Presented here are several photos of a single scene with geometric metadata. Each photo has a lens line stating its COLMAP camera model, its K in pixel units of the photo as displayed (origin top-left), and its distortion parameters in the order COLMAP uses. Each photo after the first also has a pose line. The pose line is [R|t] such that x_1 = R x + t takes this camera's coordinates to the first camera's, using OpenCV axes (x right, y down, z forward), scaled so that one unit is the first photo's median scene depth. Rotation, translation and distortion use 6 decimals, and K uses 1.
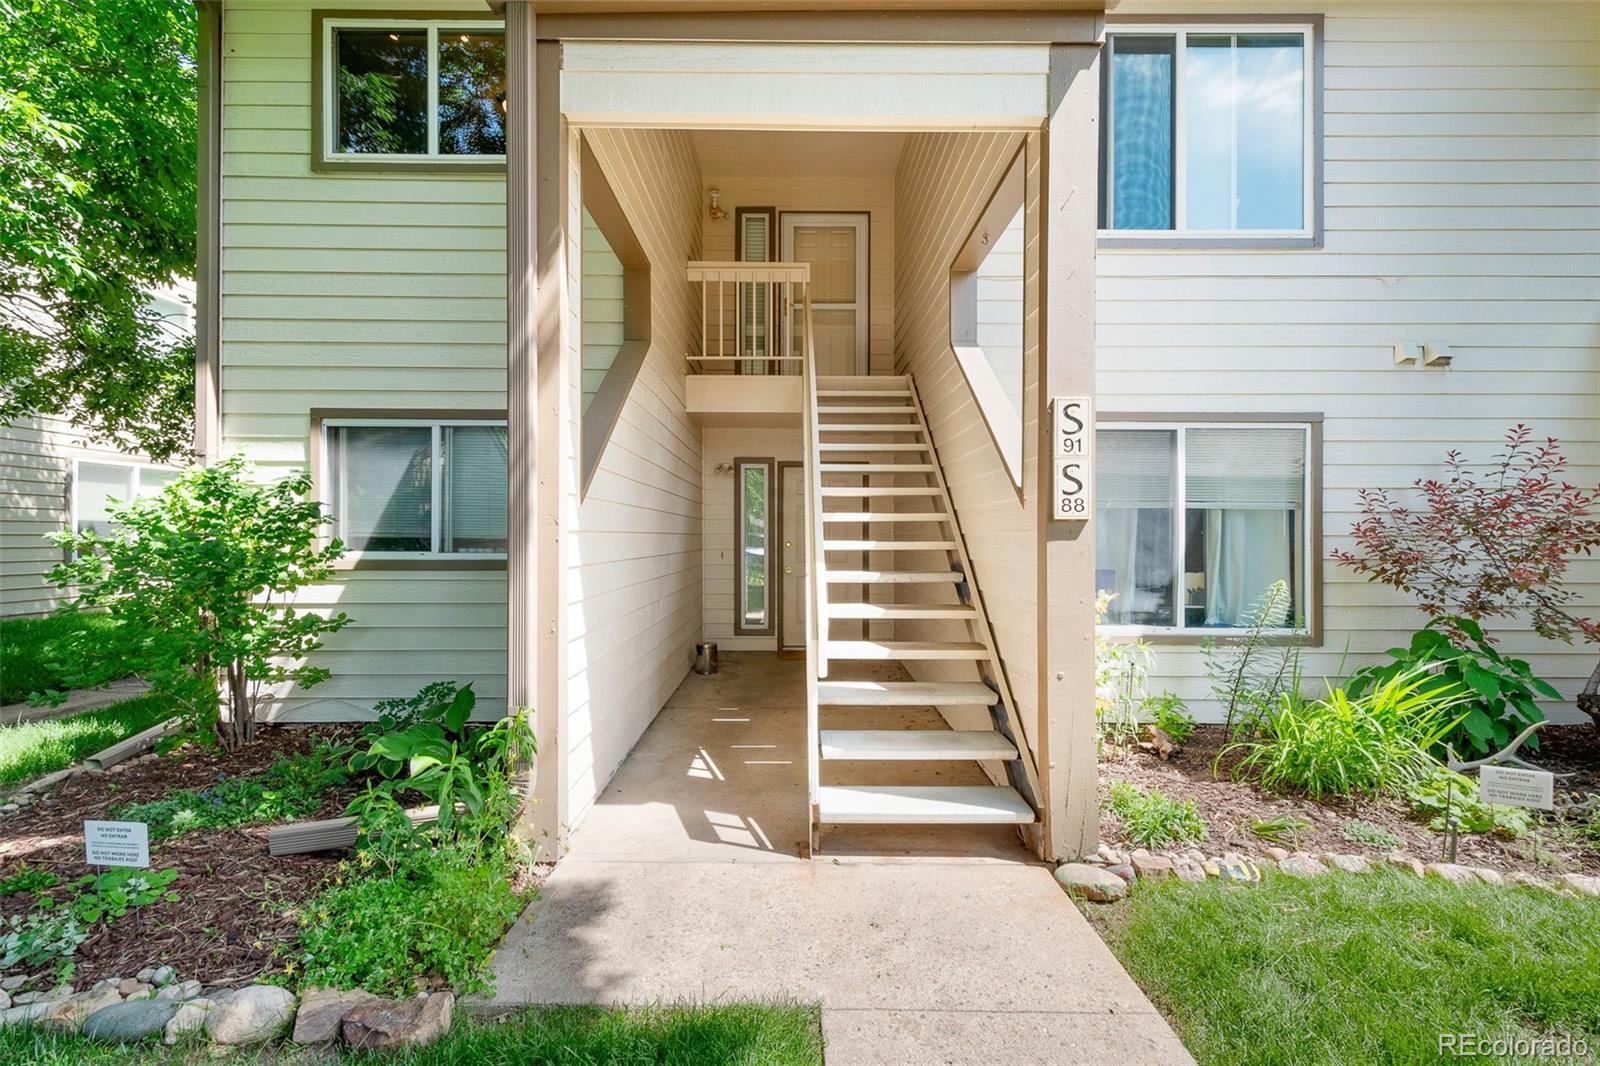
lens RADIAL K [[713.3, 0, 800.0], [0, 713.3, 533.0], [0, 0, 1]] dist [0.011811, -0.004282]
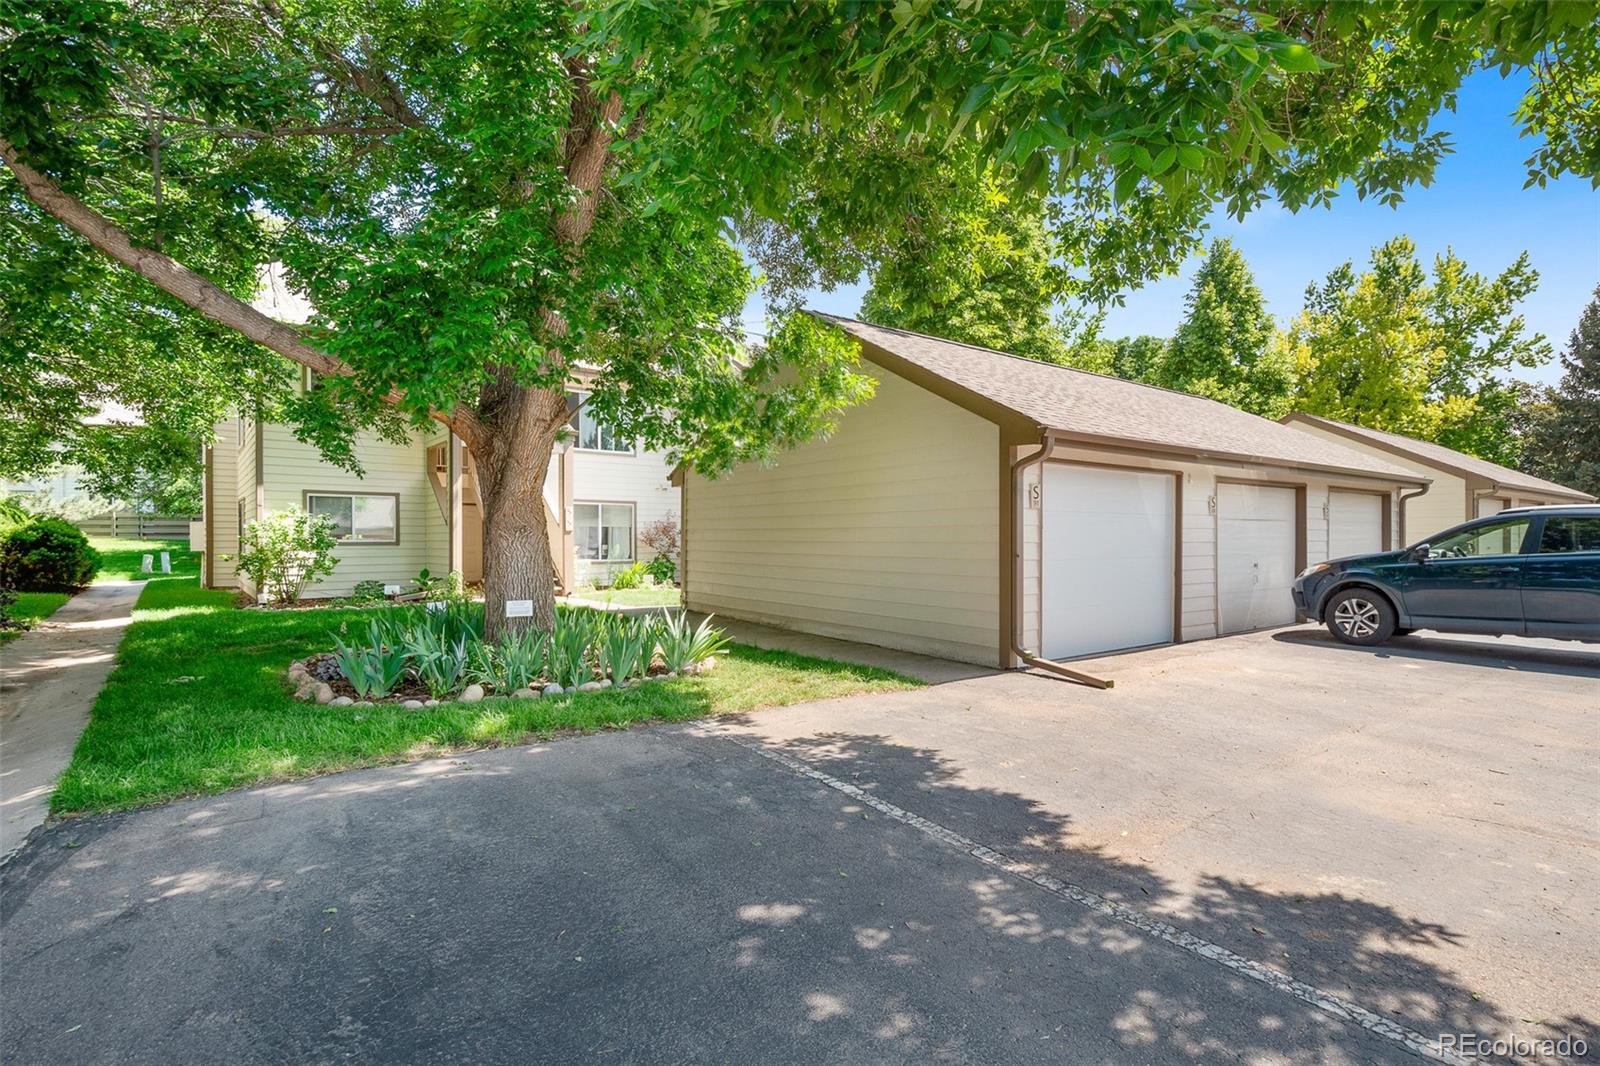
lens RADIAL K [[713.3, 0, 800.0], [0, 713.3, 533.0], [0, 0, 1]] dist [0.011811, -0.004282]
pose [[0.807684, -0.000437, 0.589616, -0.785106], [0.002402, 0.999994, -0.002549, 0.009544], [-0.589611, 0.003475, 0.807680, -2.526436]]
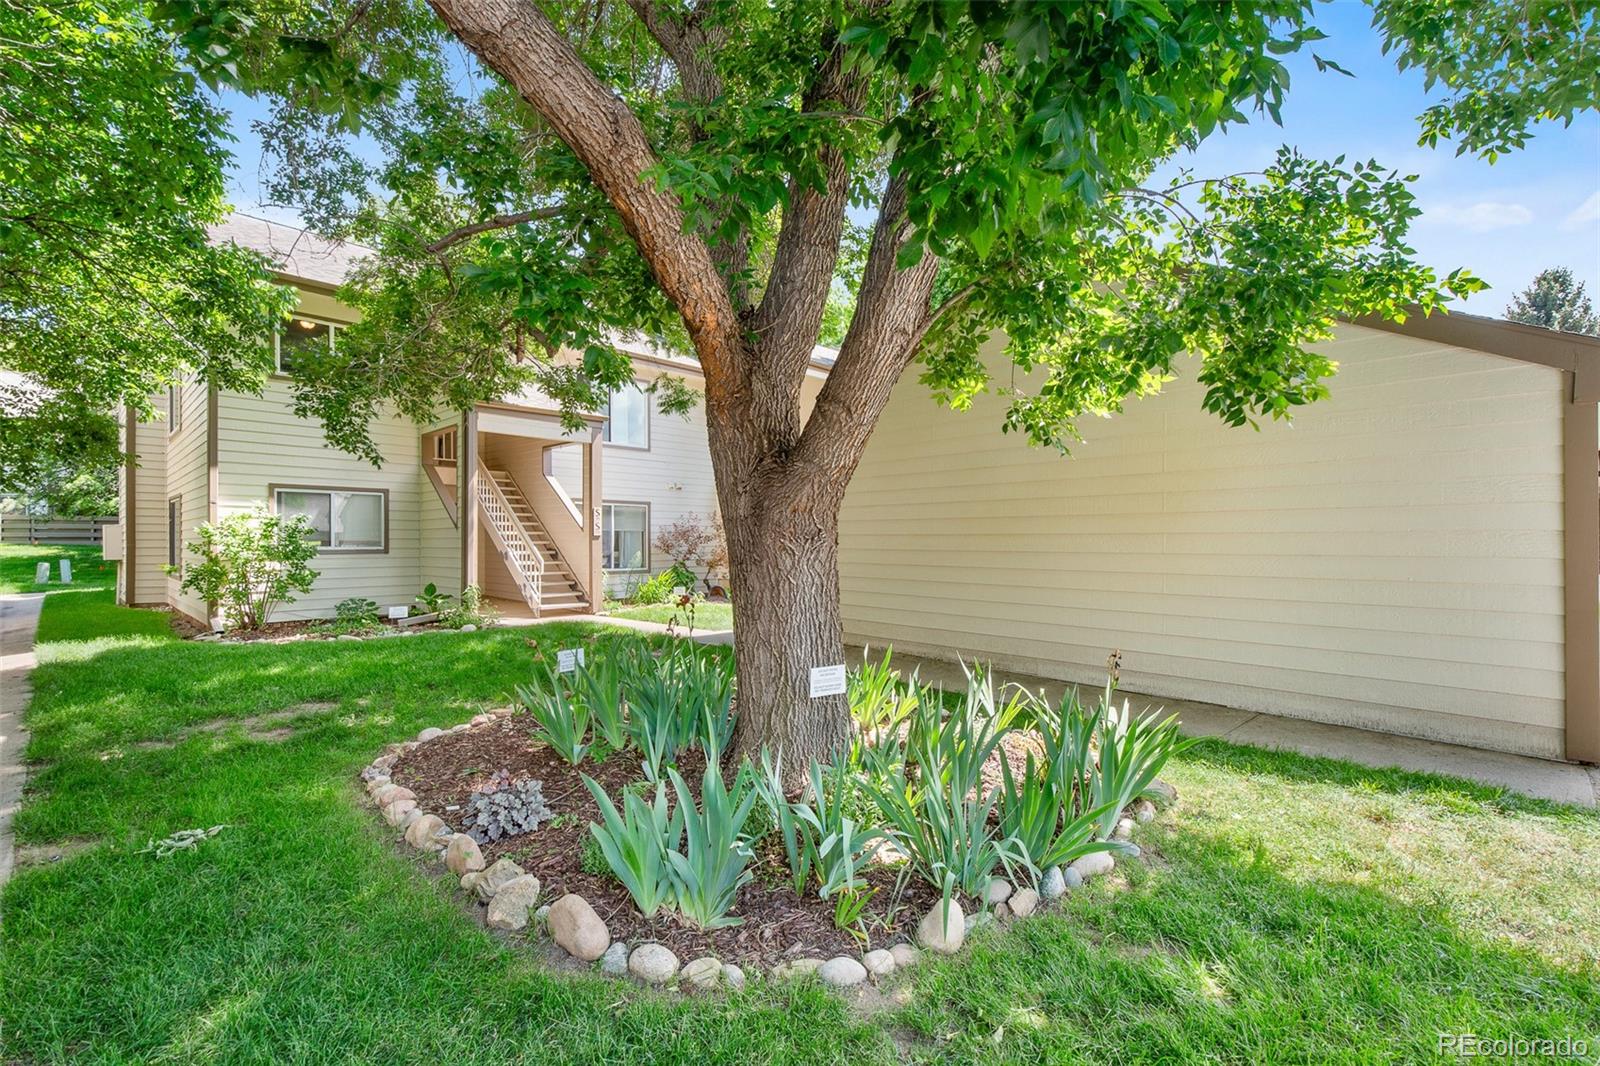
lens RADIAL K [[655.0, 0, 735.3], [0, 655.0, 533.5], [0, 0, 1]] dist [0.004113, 0.000267]
pose [[0.757102, 0.003313, 0.653288, -0.940698], [0.001778, 0.999973, -0.007131, -0.001081], [-0.653294, 0.006560, 0.757076, -1.530547]]
